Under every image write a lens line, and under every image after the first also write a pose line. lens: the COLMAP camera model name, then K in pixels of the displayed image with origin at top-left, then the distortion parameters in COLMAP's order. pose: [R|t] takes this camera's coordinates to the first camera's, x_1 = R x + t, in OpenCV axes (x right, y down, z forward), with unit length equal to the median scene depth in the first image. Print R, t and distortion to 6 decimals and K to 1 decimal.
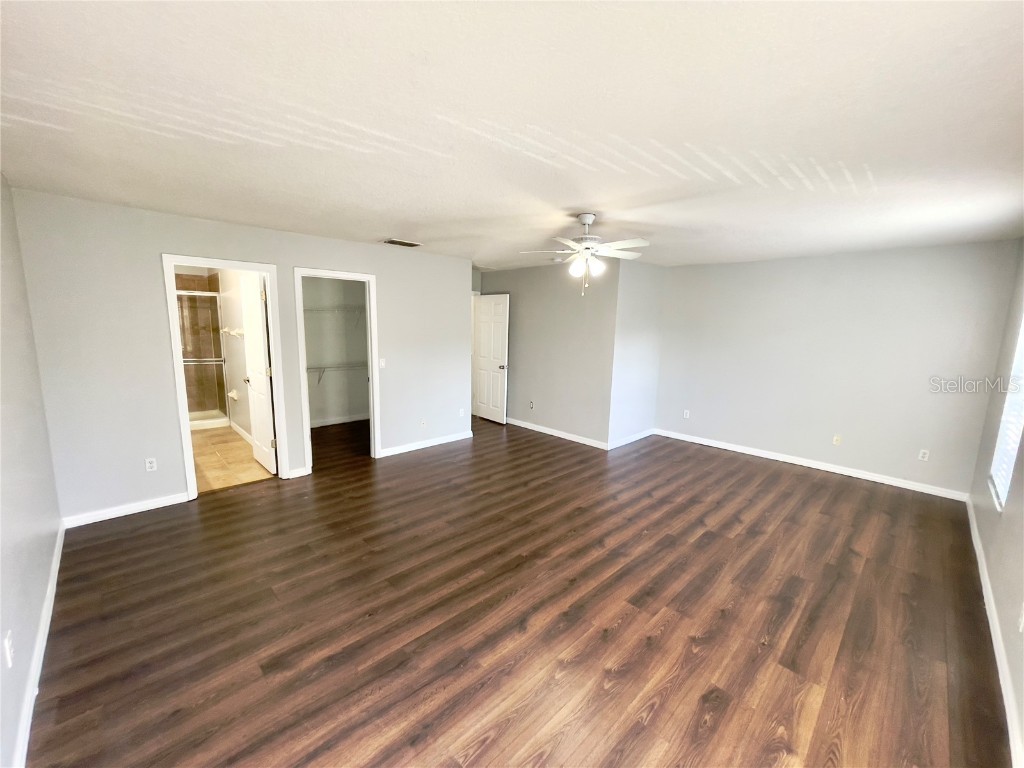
lens RADIAL K [[415.1, 0, 507.7], [0, 415.1, 387.9], [0, 0, 1]] dist [-0.019441, 0.012729]
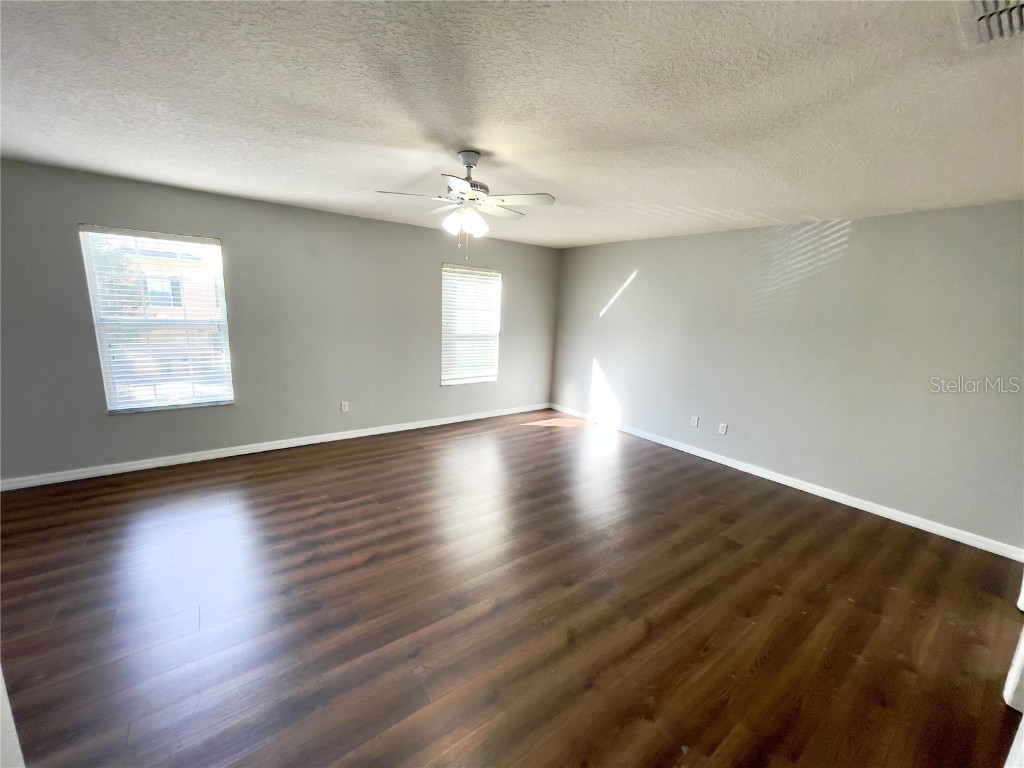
lens RADIAL K [[415.1, 0, 507.7], [0, 415.1, 387.9], [0, 0, 1]] dist [-0.019441, 0.012729]
pose [[-0.990339, -0.091928, 0.103818, 0.002226], [-0.049312, 0.933209, 0.355934, -0.295253], [-0.129605, 0.347376, -0.928726, 1.890351]]
